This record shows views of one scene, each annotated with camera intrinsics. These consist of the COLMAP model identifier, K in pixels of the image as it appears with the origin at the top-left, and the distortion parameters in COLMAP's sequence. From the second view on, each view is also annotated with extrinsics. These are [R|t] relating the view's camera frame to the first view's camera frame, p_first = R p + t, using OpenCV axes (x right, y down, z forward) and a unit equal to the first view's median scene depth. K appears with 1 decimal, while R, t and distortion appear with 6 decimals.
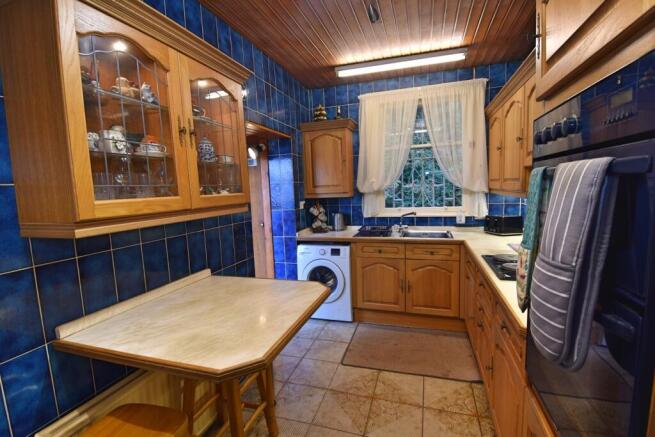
lens RADIAL K [[299.1, 0, 327.5], [0, 299.1, 218.5], [0, 0, 1]] dist [0.021900, -0.024620]
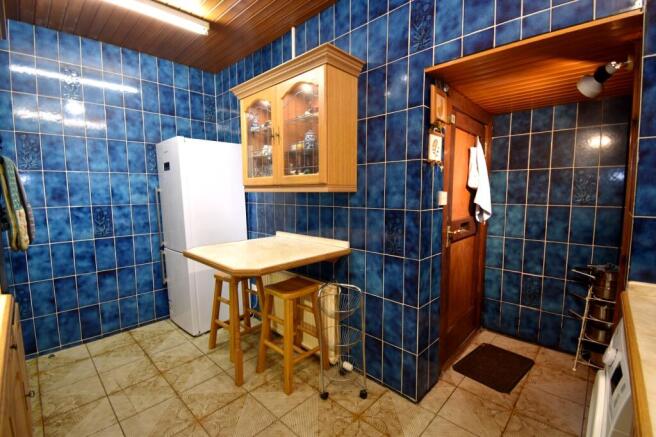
lens RADIAL K [[299.6, 0, 328.0], [0, 299.6, 218.5], [0, 0, 1]] dist [0.021900, -0.024620]
pose [[-0.436128, 0.123883, -0.891317, 0.724245], [-0.071553, 0.982569, 0.171577, -0.123191], [0.897035, 0.138606, -0.419662, 1.634902]]
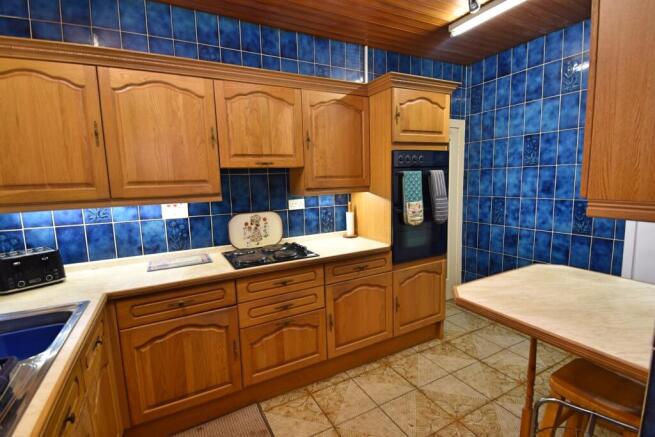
lens RADIAL K [[317.6, 0, 327.5], [0, 317.6, 218.5], [0, 0, 1]] dist [0.000093, -0.000378]
pose [[-0.704148, -0.029642, 0.709434, -0.393205], [0.133121, 0.975901, 0.172905, -0.177970], [-0.697462, 0.216191, -0.683233, 1.830508]]
